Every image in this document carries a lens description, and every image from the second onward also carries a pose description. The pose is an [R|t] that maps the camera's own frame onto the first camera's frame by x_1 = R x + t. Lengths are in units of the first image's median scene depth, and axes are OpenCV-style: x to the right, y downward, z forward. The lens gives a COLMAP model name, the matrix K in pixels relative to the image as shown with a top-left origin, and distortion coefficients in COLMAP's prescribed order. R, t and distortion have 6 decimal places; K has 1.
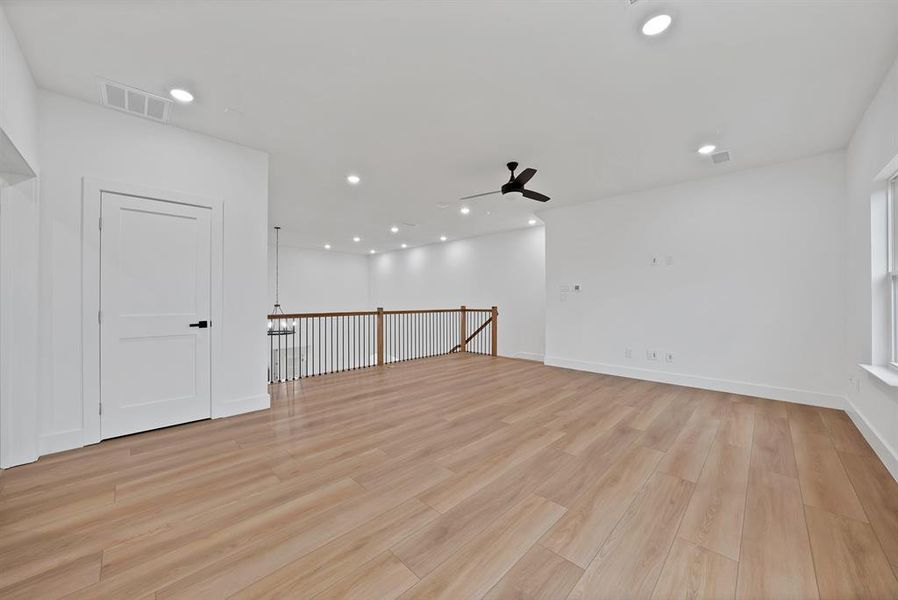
lens RADIAL K [[340.0, 0, 449.0], [0, 340.0, 300.0], [0, 0, 1]] dist [-0.026519, -0.000094]
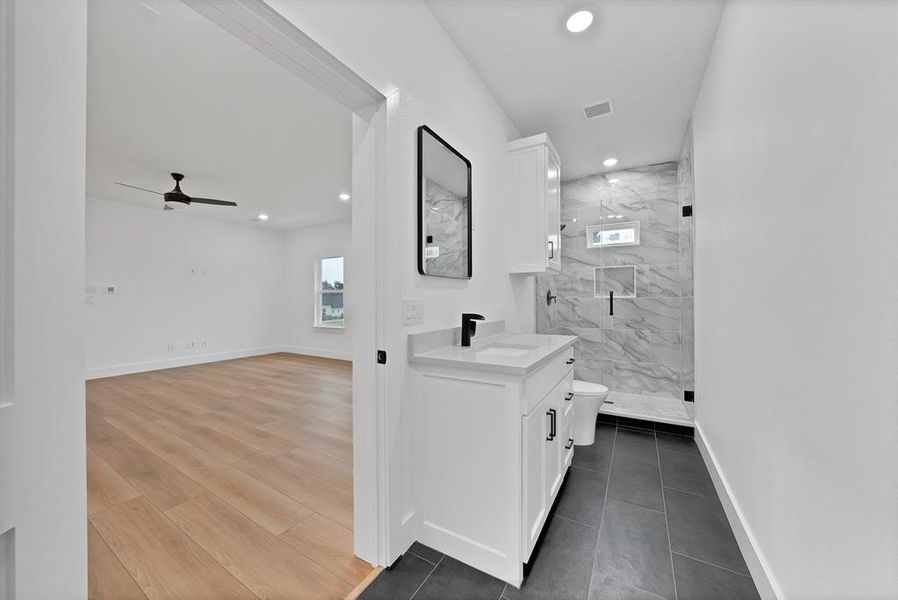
lens RADIAL K [[321.8, 0, 446.1], [0, 321.8, 293.0], [0, 0, 1]] dist [-0.018297, 0.000145]
pose [[-0.216687, 0.011533, 0.976173, -1.209993], [0.013570, 0.999869, -0.008800, -0.013679], [-0.976147, 0.011340, -0.216815, 0.481850]]
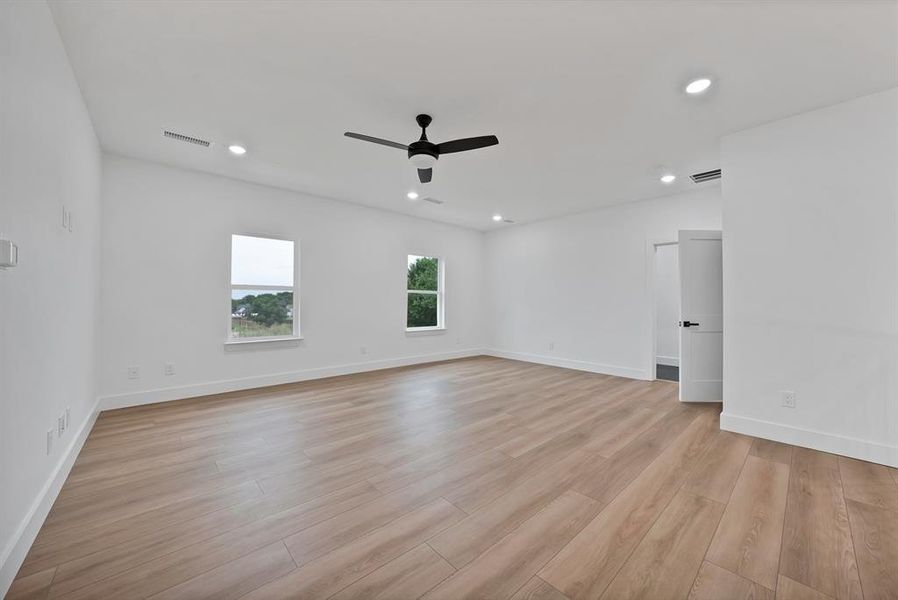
lens RADIAL K [[321.8, 0, 446.1], [0, 321.8, 293.0], [0, 0, 1]] dist [-0.018297, 0.000145]
pose [[-0.995991, -0.009669, 0.088929, 0.102762], [-0.011992, 0.999600, -0.025627, -0.003958], [-0.088646, -0.026591, -0.995708, 2.102253]]
